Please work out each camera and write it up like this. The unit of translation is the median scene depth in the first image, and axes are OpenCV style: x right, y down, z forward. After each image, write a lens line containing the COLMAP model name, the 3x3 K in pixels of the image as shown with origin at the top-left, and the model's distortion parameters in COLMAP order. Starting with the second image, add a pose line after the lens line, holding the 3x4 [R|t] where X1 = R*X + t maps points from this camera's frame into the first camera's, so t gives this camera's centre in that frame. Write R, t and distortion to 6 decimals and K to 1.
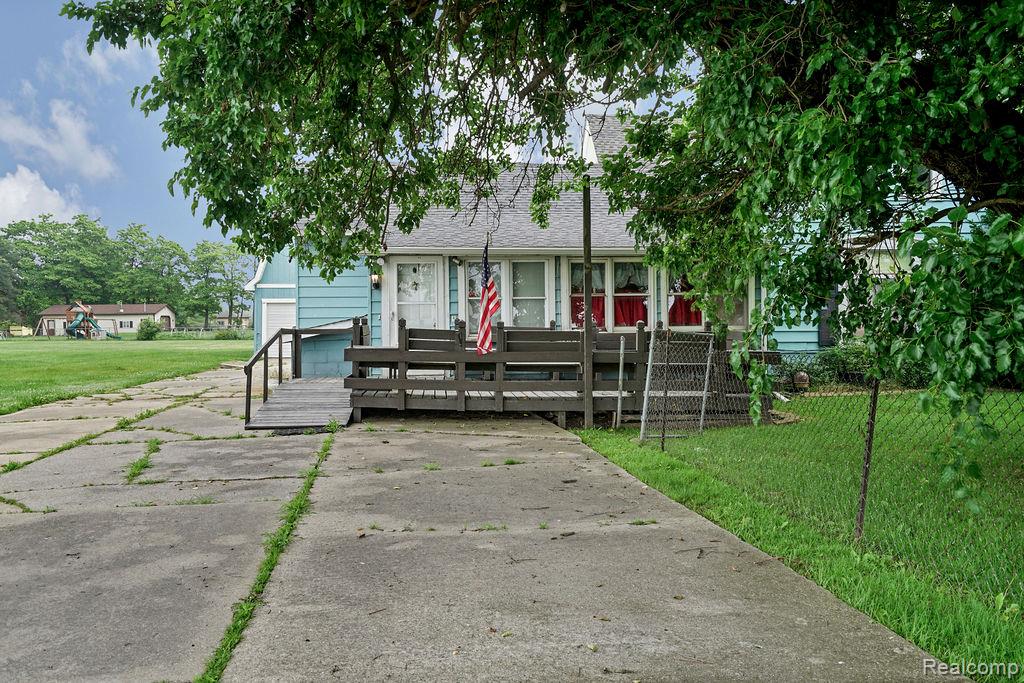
lens RADIAL K [[791.4, 0, 508.9], [0, 791.4, 341.0], [0, 0, 1]] dist [-0.005925, -0.004009]
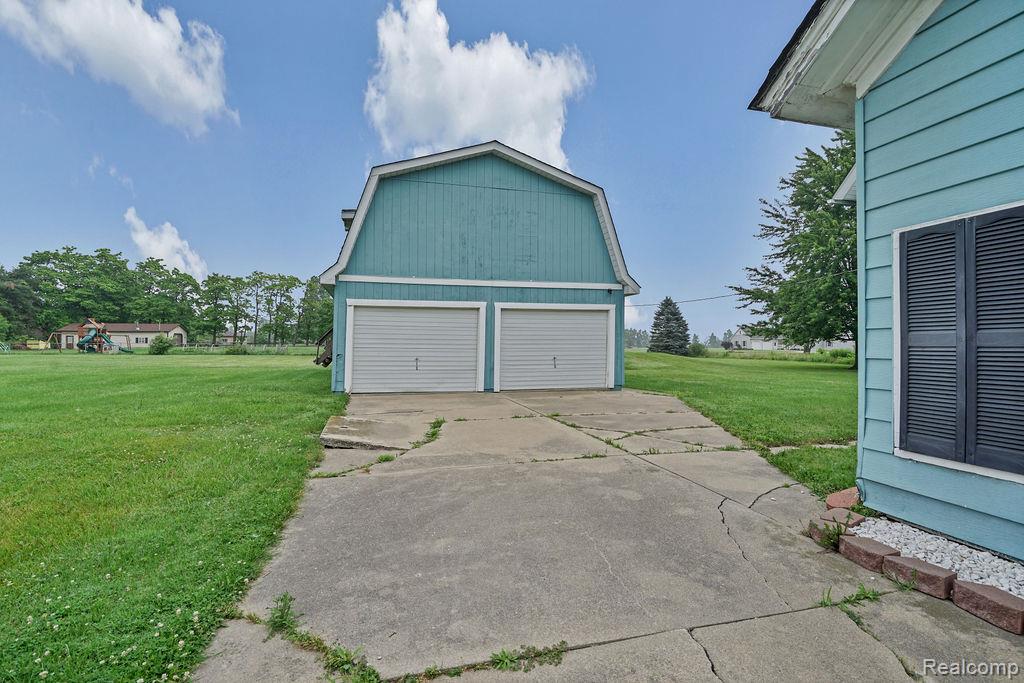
lens RADIAL K [[498.1, 0, 510.0], [0, 498.1, 339.3], [0, 0, 1]] dist [-0.000738, -0.000844]
pose [[0.984255, 0.012658, 0.176298, -0.066477], [-0.007199, 0.999476, -0.031568, -0.002696], [-0.176606, 0.029801, 0.983830, 0.155047]]
